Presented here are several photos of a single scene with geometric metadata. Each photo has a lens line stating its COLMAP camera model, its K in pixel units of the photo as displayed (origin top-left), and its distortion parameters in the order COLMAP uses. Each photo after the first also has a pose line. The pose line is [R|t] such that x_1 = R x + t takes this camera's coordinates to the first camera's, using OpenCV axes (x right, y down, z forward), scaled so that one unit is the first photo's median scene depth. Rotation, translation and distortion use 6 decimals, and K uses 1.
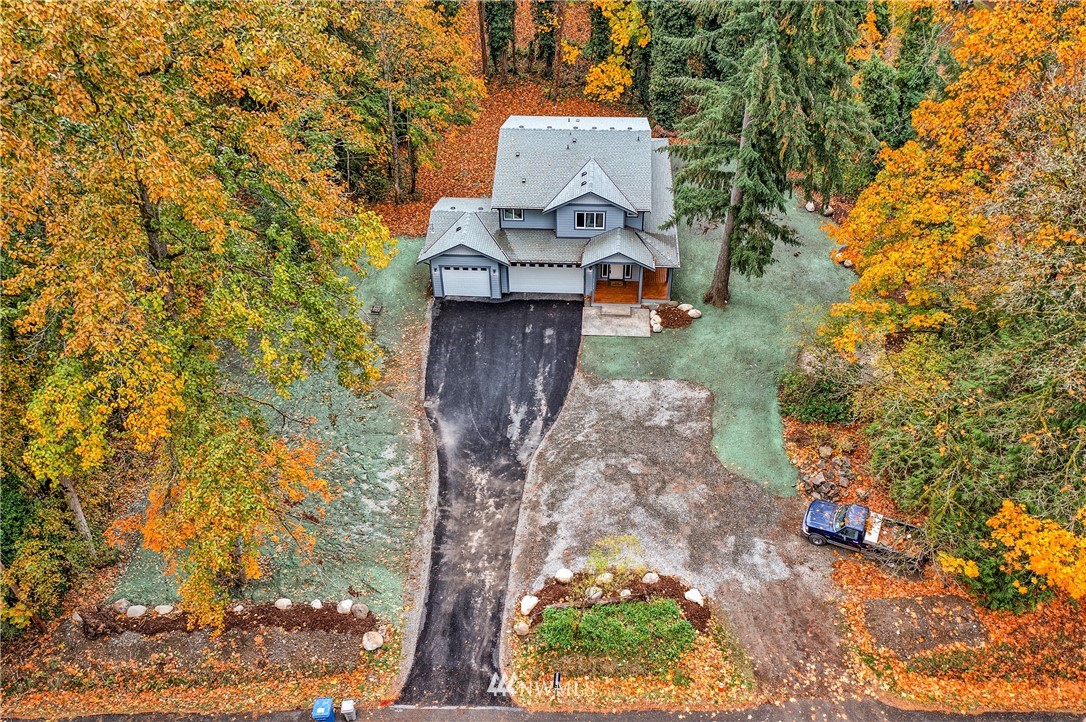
lens RADIAL K [[840.0, 0, 543.0], [0, 840.0, 361.0], [0, 0, 1]] dist [0.002252, 0.000672]
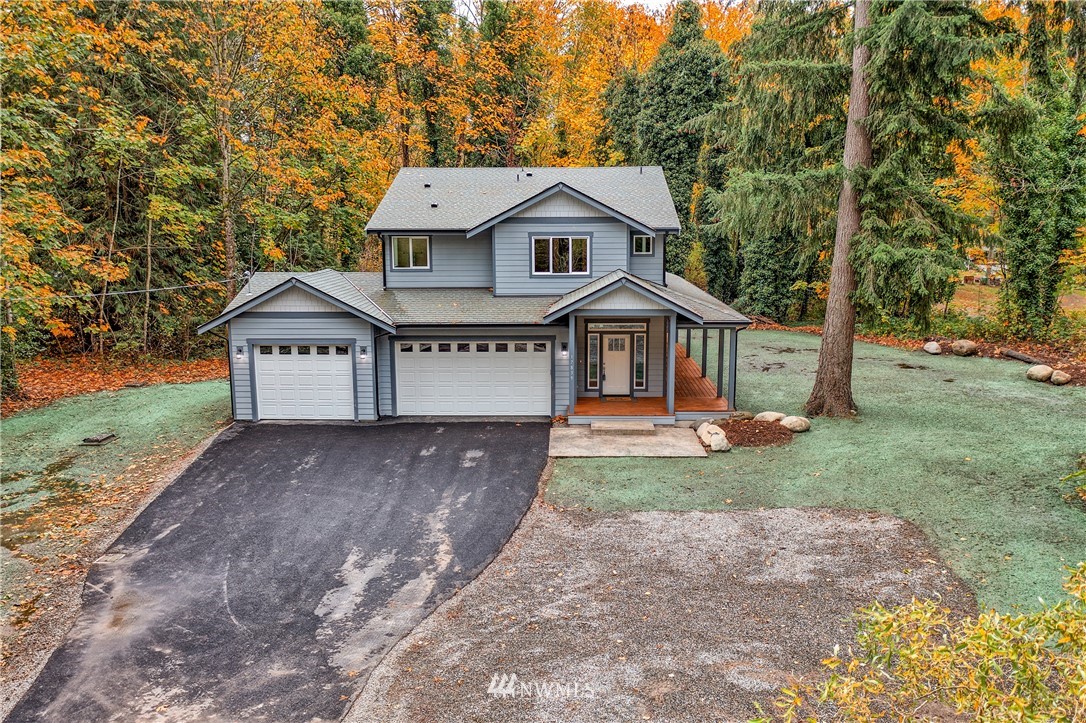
lens RADIAL K [[854.4, 0, 544.0], [0, 854.4, 357.9], [0, 0, 1]] dist [-0.004116, 0.063738]
pose [[0.999038, 0.006635, 0.043343, 0.026028], [0.017011, 0.852425, -0.522572, 0.167470], [-0.040414, 0.522807, 0.851493, 0.645280]]
